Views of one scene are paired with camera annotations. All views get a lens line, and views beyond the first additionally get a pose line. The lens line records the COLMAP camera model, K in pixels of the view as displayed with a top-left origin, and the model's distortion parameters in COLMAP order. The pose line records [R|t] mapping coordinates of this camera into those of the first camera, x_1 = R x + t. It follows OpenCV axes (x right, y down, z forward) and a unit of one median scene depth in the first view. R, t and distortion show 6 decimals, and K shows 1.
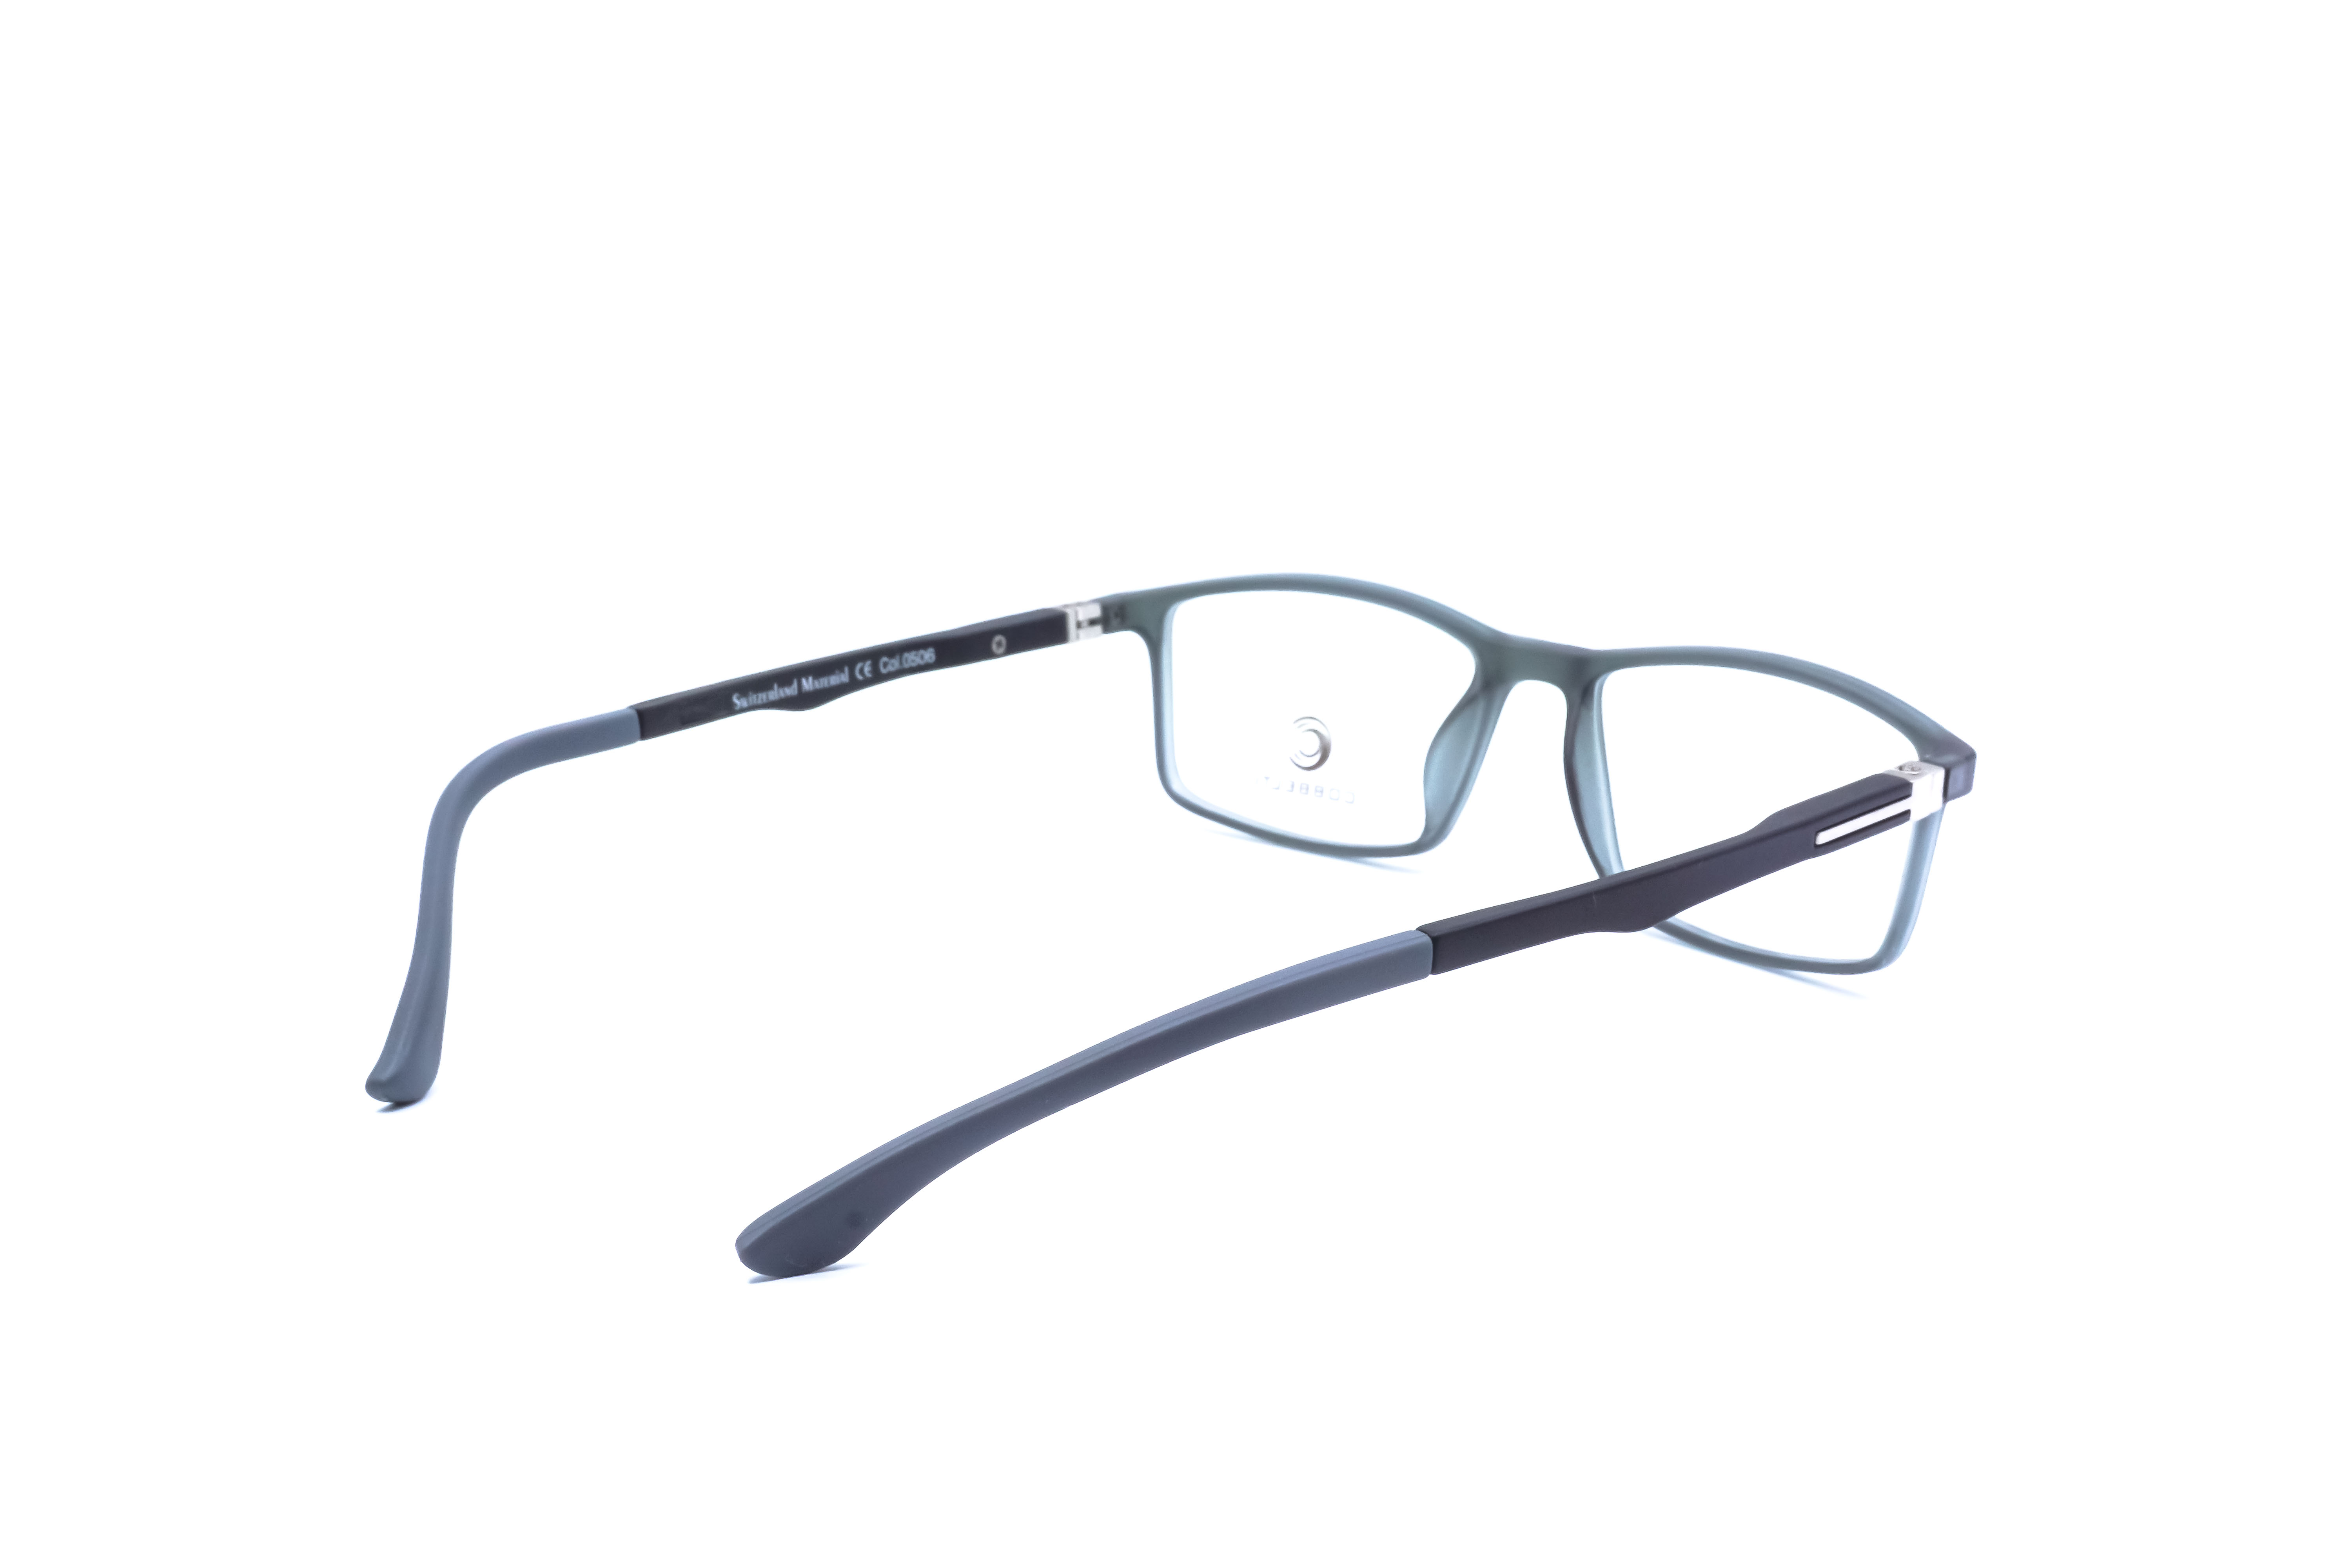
lens RADIAL K [[3388.4, 0, 1178.8], [0, 3388.4, 781.5], [0, 0, 1]] dist [0.031186, 0.000000]
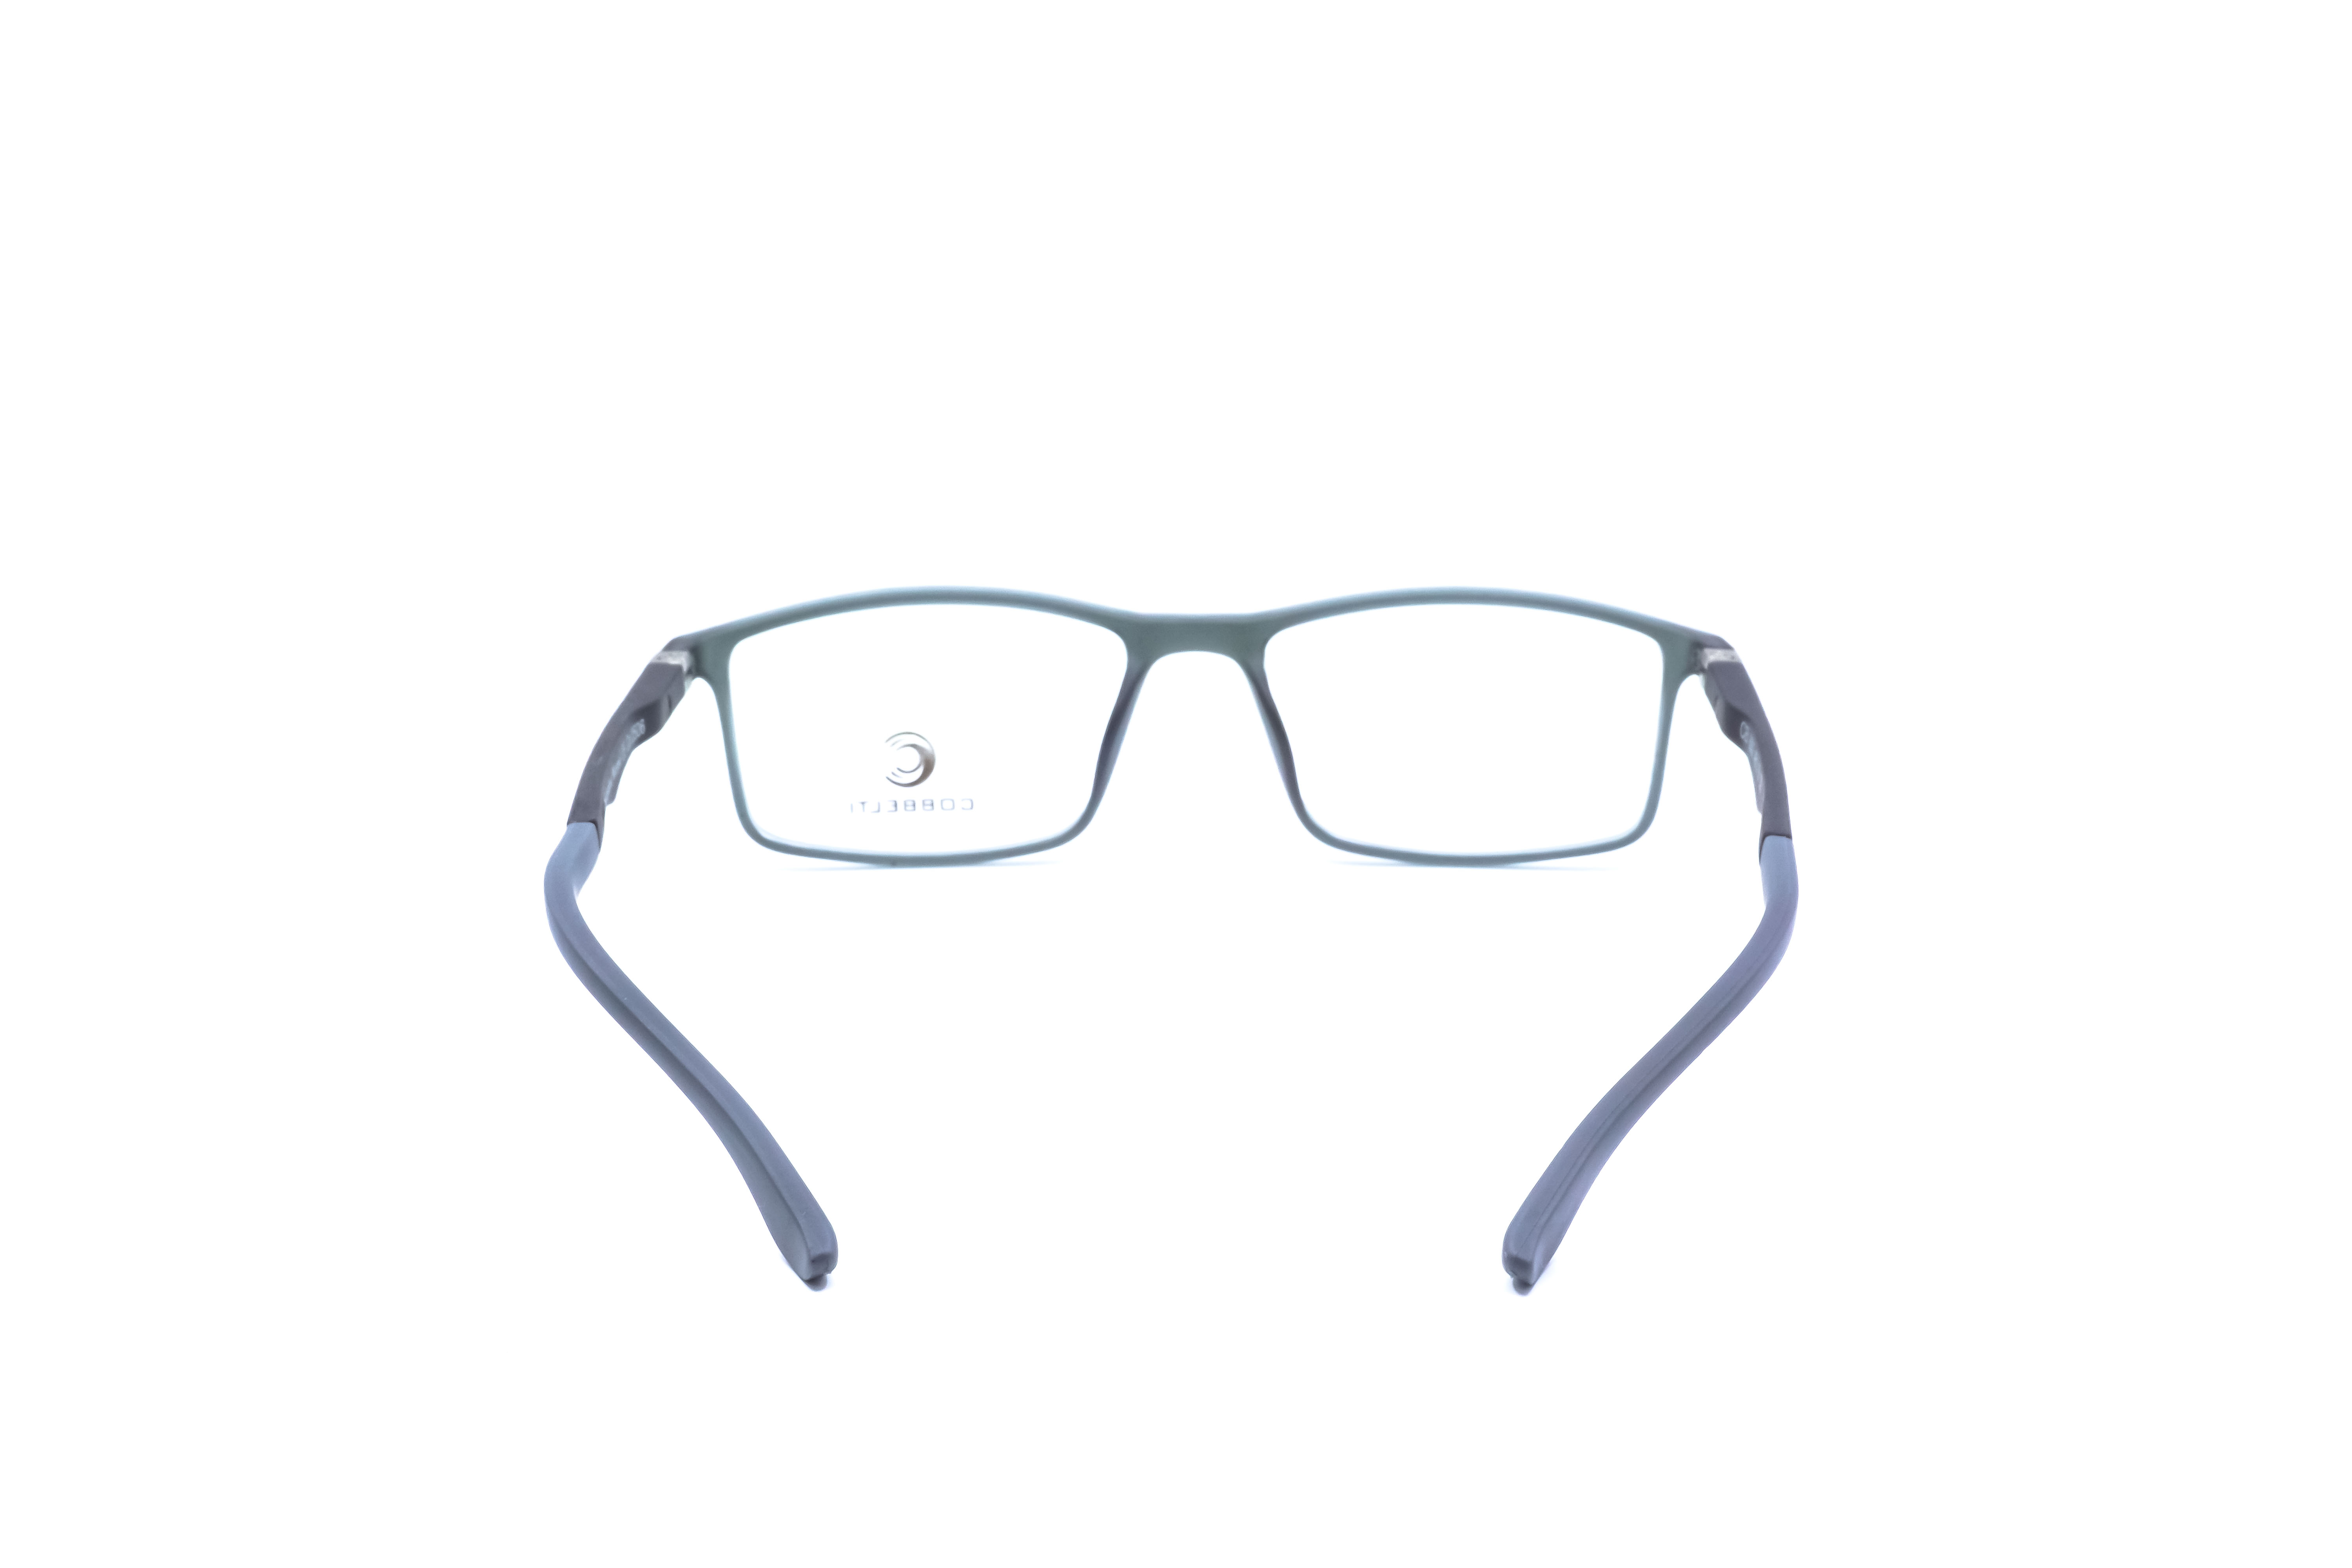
lens RADIAL K [[3388.4, 0, 1167.3], [0, 3388.4, 775.7], [0, 0, 1]] dist [0.031186, 0.000000]
pose [[0.710382, -0.172989, 0.682226, -0.611358], [0.170123, 0.982785, 0.072056, -0.068075], [-0.682947, 0.064875, 0.727582, 0.245567]]
